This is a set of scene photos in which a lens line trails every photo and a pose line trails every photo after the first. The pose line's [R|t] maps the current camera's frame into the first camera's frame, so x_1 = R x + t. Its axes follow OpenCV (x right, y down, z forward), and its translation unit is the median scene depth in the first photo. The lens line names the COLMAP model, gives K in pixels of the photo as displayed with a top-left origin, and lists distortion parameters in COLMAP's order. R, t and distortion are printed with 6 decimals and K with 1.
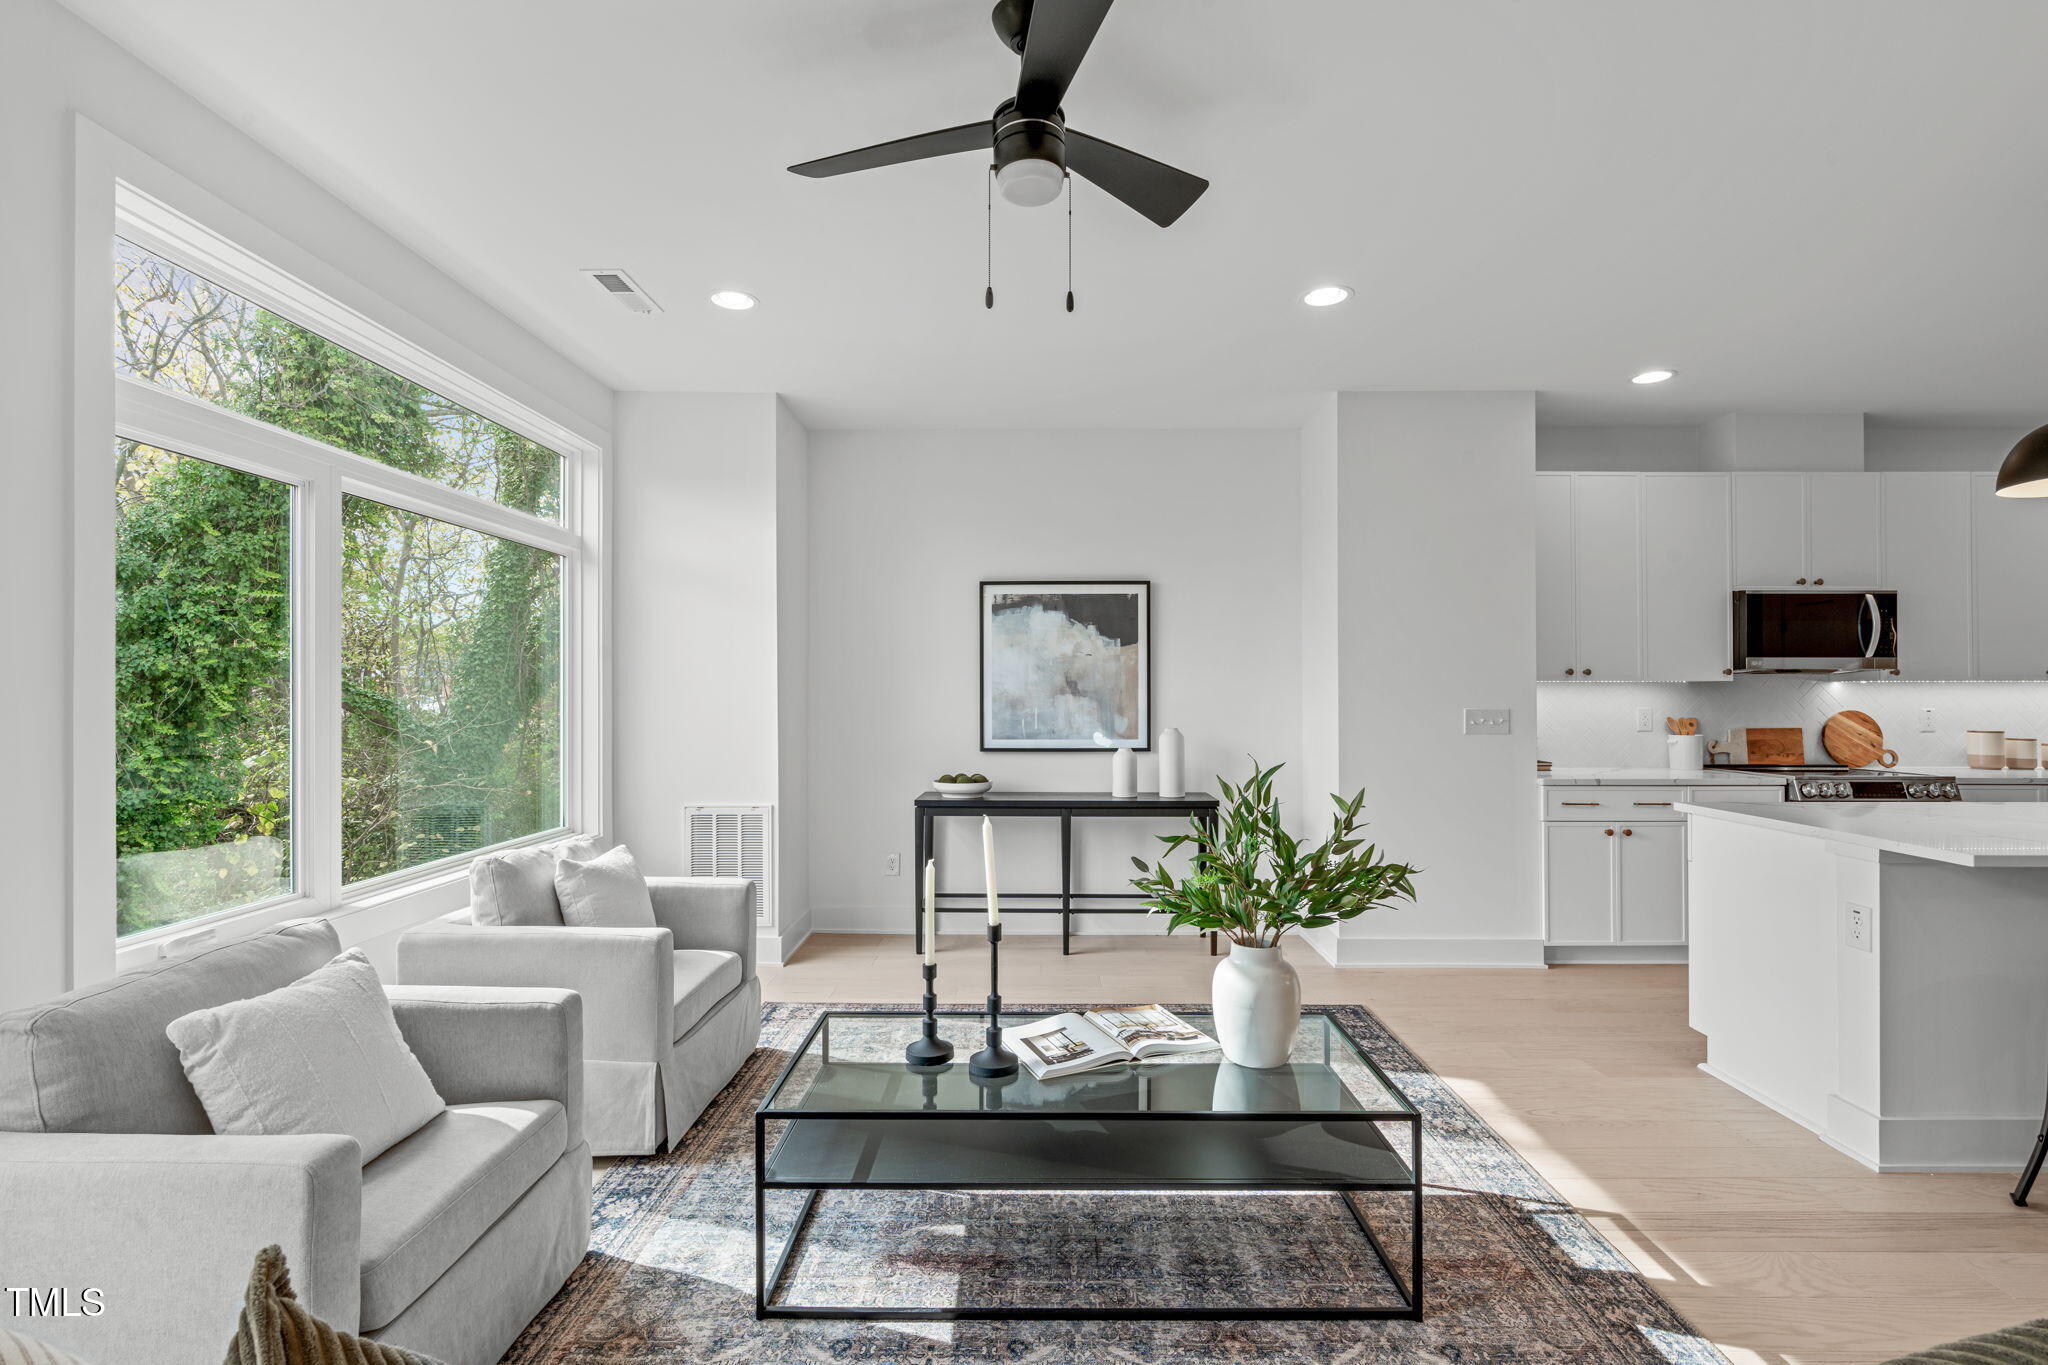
lens RADIAL K [[938.2, 0, 1030.7], [0, 938.2, 683.3], [0, 0, 1]] dist [-0.009916, 0.000818]
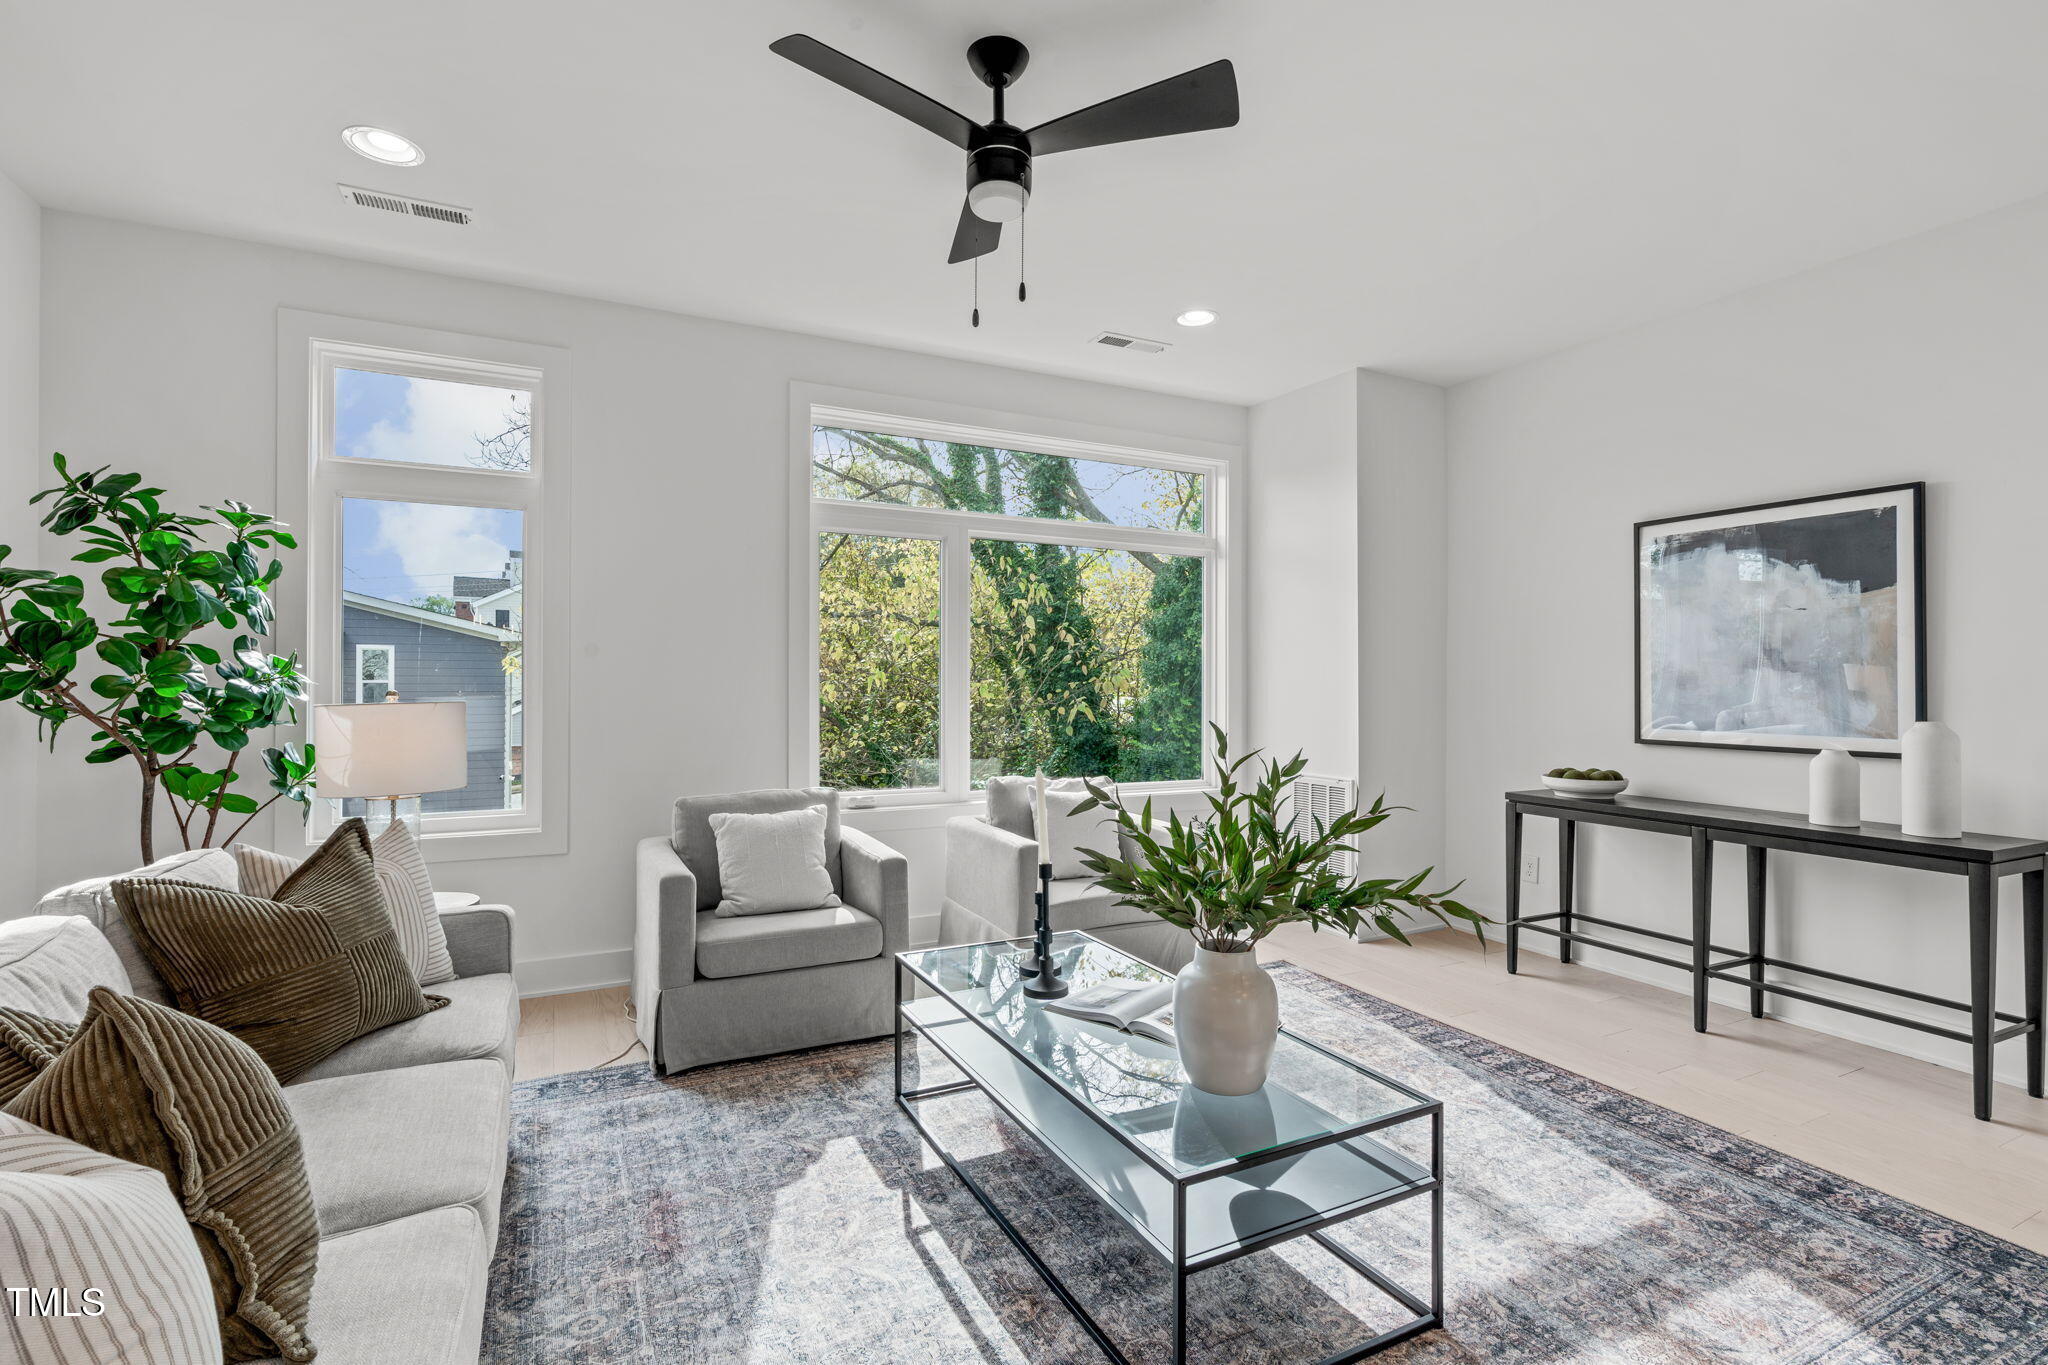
lens RADIAL K [[938.2, 0, 1028.7], [0, 938.2, 679.7], [0, 0, 1]] dist [-0.009916, 0.000818]
pose [[0.453858, 0.001451, -0.891073, 0.405807], [0.004974, 0.999979, 0.004162, 0.014565], [0.891060, -0.006321, 0.453841, 0.205363]]
